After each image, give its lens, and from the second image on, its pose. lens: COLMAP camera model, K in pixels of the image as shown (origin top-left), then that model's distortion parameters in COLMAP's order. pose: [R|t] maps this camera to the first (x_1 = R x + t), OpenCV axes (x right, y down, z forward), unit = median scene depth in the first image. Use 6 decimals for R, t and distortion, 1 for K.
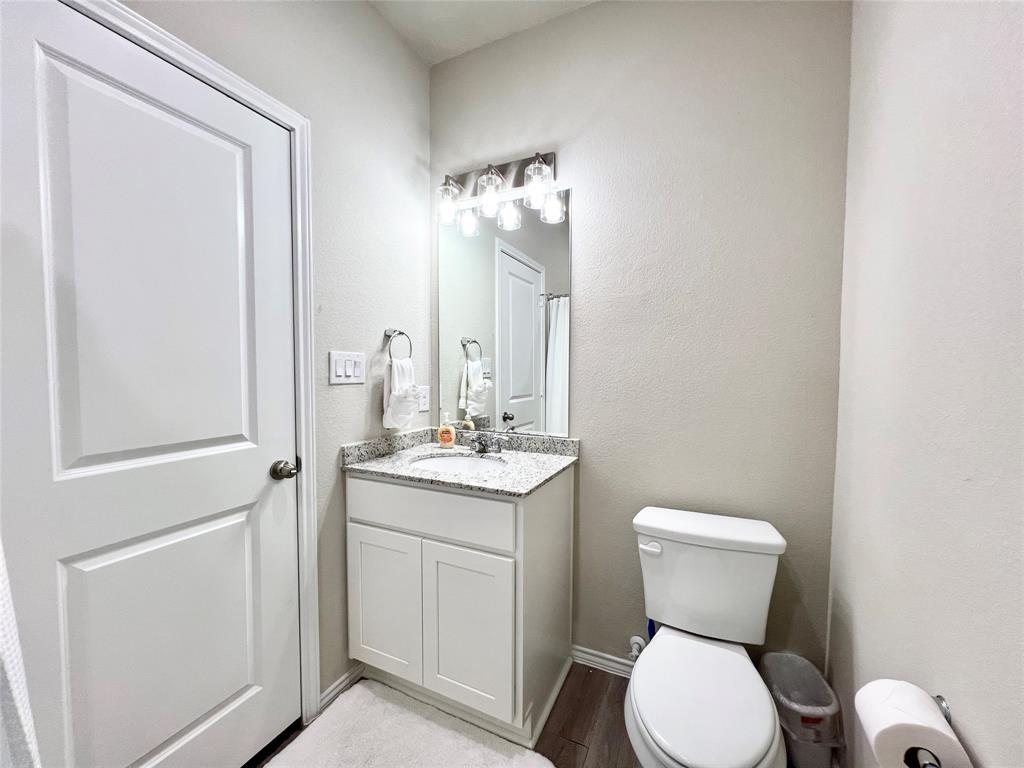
lens RADIAL K [[410.0, 0, 512.0], [0, 410.0, 384.0], [0, 0, 1]] dist [0.000890, 0.000044]
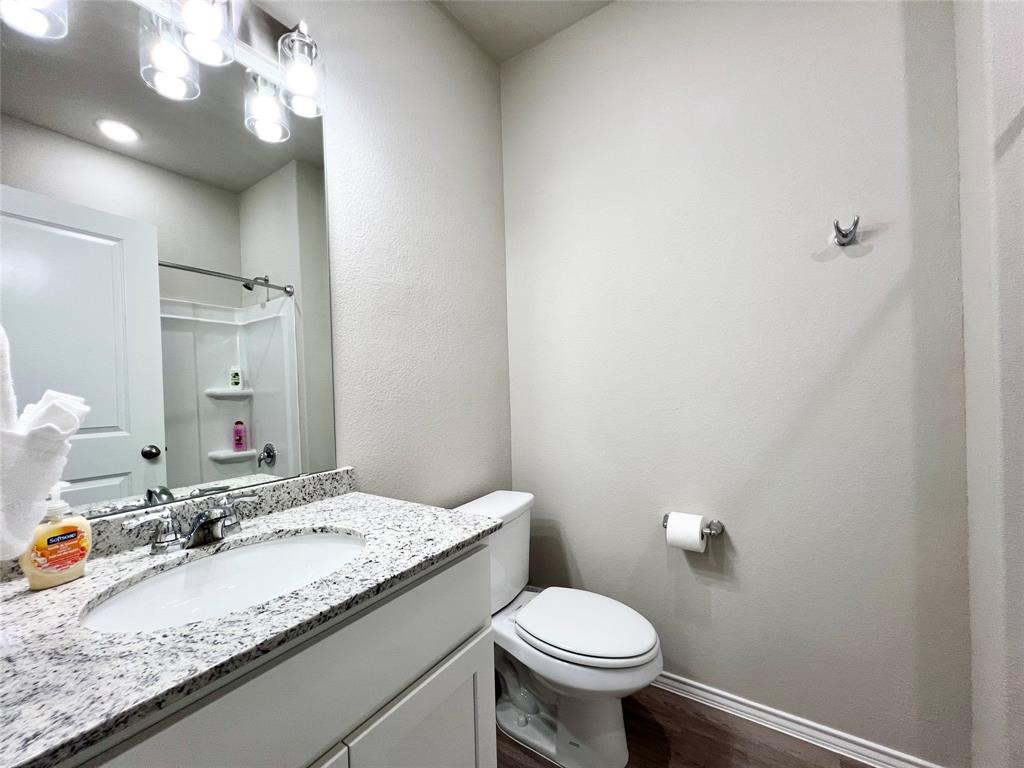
lens RADIAL K [[410.0, 0, 512.0], [0, 410.0, 384.0], [0, 0, 1]] dist [0.000890, 0.000044]
pose [[0.142373, 0.000609, 0.989813, -0.590920], [0.074455, 0.997160, -0.011323, 0.024915], [-0.987009, 0.075309, 0.141924, 0.724182]]
